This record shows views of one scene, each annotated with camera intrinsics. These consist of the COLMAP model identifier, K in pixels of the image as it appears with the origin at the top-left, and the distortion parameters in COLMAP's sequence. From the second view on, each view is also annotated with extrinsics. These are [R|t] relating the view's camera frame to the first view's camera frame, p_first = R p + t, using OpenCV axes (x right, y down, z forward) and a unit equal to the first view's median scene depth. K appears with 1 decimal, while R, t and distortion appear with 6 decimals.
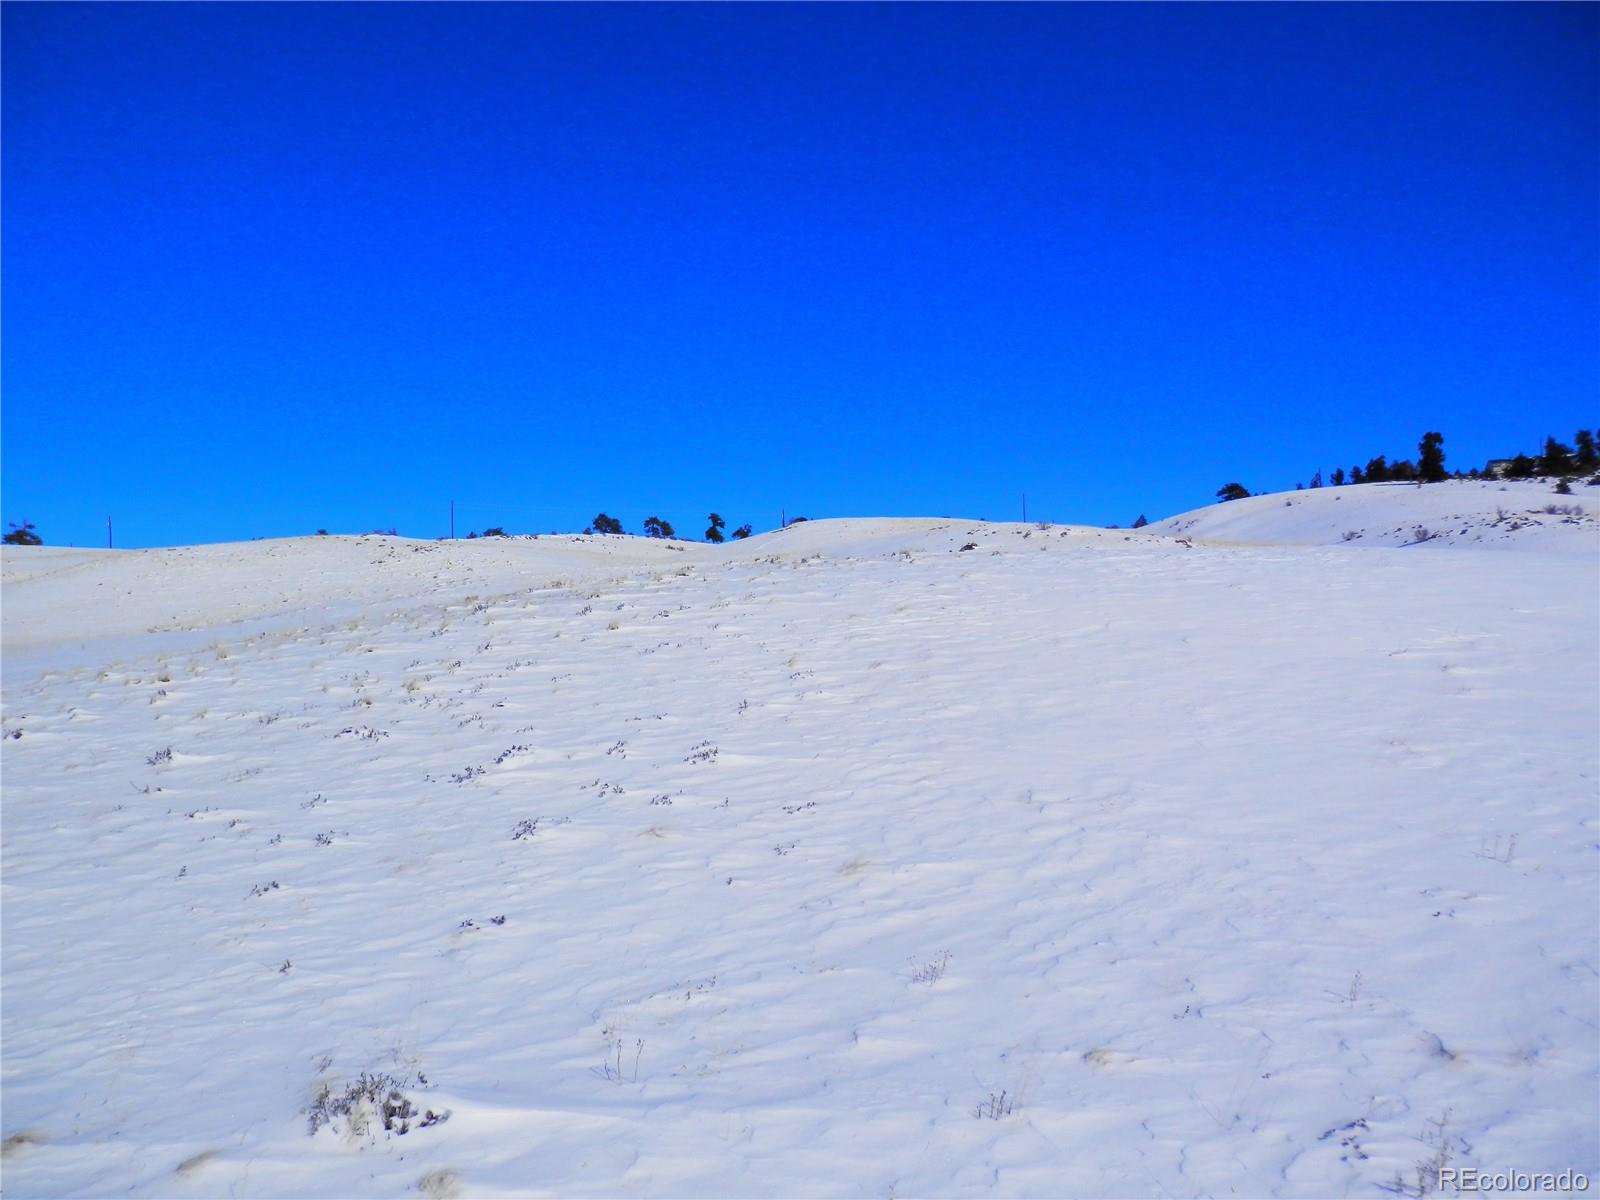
lens RADIAL K [[1131.7, 0, 800.0], [0, 1131.7, 600.0], [0, 0, 1]] dist [0.006486, 0.001494]
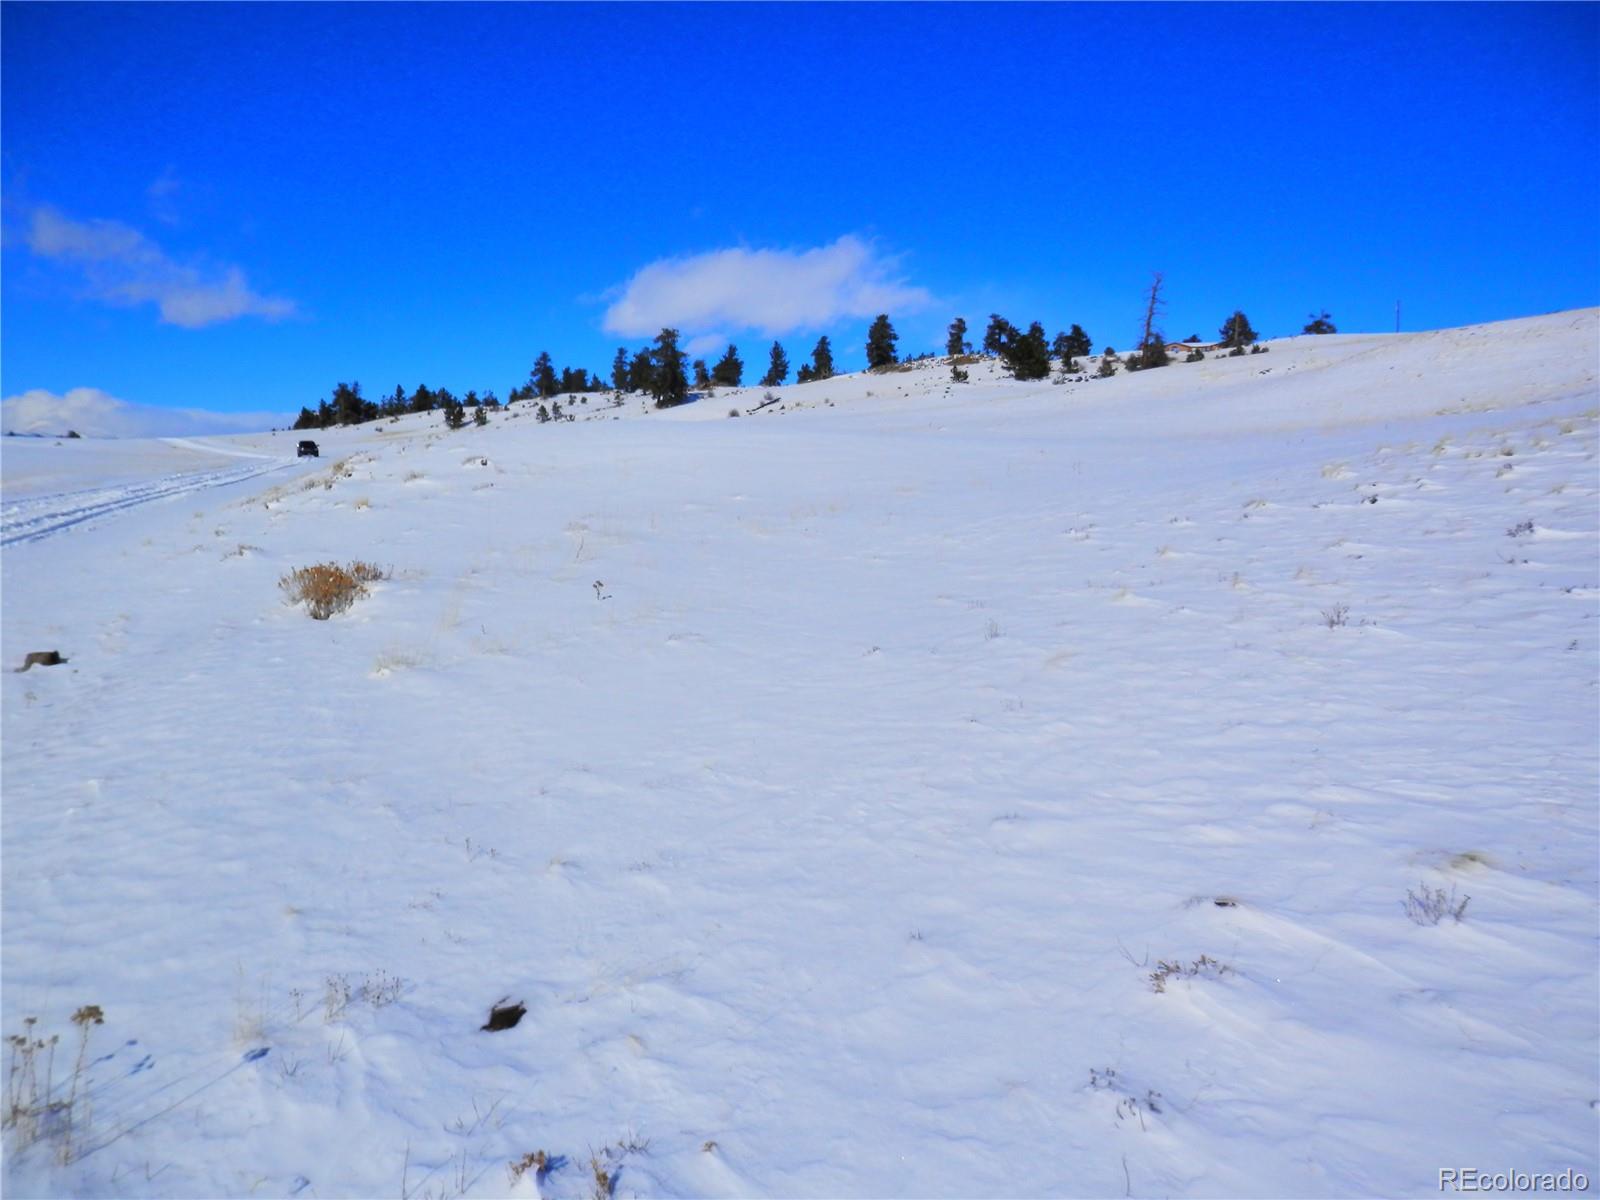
lens RADIAL K [[1131.7, 0, 800.0], [0, 1131.7, 600.0], [0, 0, 1]] dist [0.006486, 0.001494]
pose [[0.597292, 0.115978, -0.793594, -0.153911], [0.016618, 0.987487, 0.156822, 0.035321], [0.801852, -0.106857, 0.587891, -0.071186]]
